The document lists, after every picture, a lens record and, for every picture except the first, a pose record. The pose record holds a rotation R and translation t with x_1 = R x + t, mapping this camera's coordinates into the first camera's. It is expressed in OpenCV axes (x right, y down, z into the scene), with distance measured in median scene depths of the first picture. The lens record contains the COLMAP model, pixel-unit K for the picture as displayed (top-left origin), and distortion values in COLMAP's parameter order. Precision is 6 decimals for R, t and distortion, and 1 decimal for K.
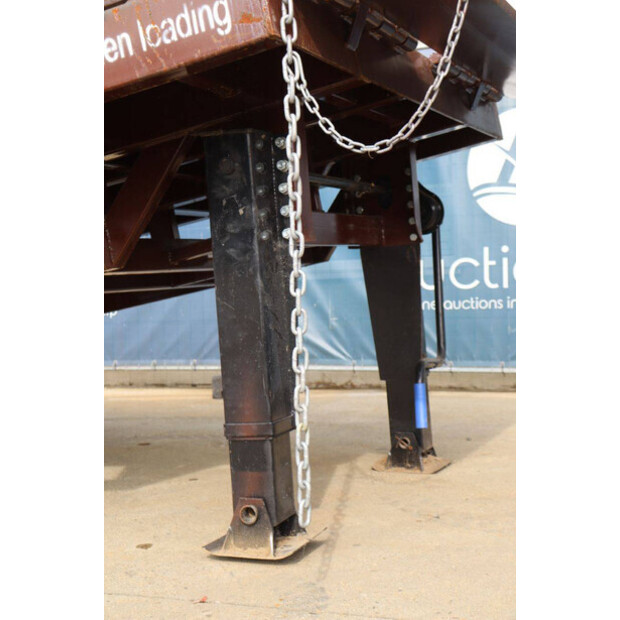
lens RADIAL K [[991.0, 0, 310.0], [0, 991.0, 310.0], [0, 0, 1]] dist [0.131968, 0.086352]
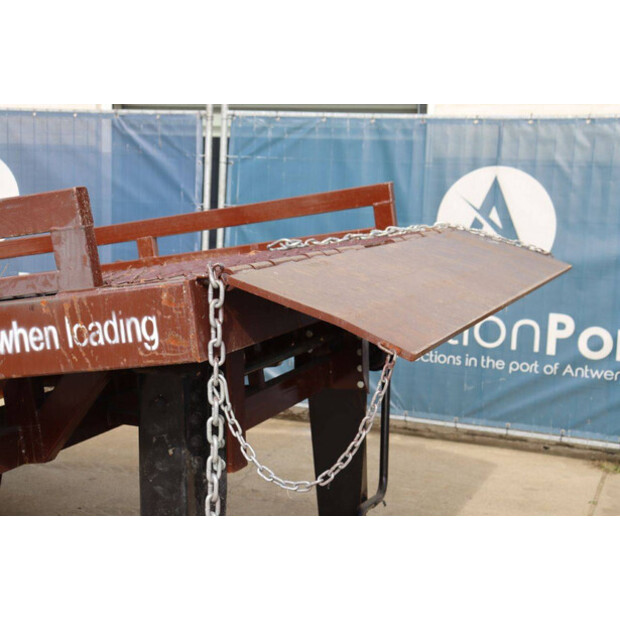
lens RADIAL K [[991.0, 0, 310.0], [0, 991.0, 310.0], [0, 0, 1]] dist [0.131968, 0.086352]
pose [[0.997605, 0.065461, 0.022340, 0.044784], [-0.067345, 0.992919, 0.097862, -0.409818], [-0.015776, -0.099132, 0.994949, 0.028545]]
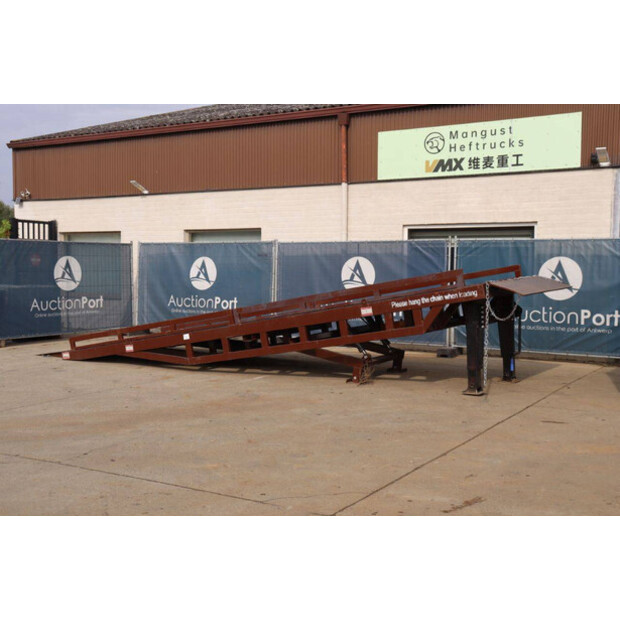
lens RADIAL K [[774.9, 0, 310.0], [0, 774.9, 310.0], [0, 0, 1]] dist [0.016578, 0.049308]
pose [[0.984444, 0.047656, -0.169112, -0.254834], [-0.040952, 0.998239, 0.042914, -0.339768], [0.170859, -0.035321, 0.984662, -3.335798]]
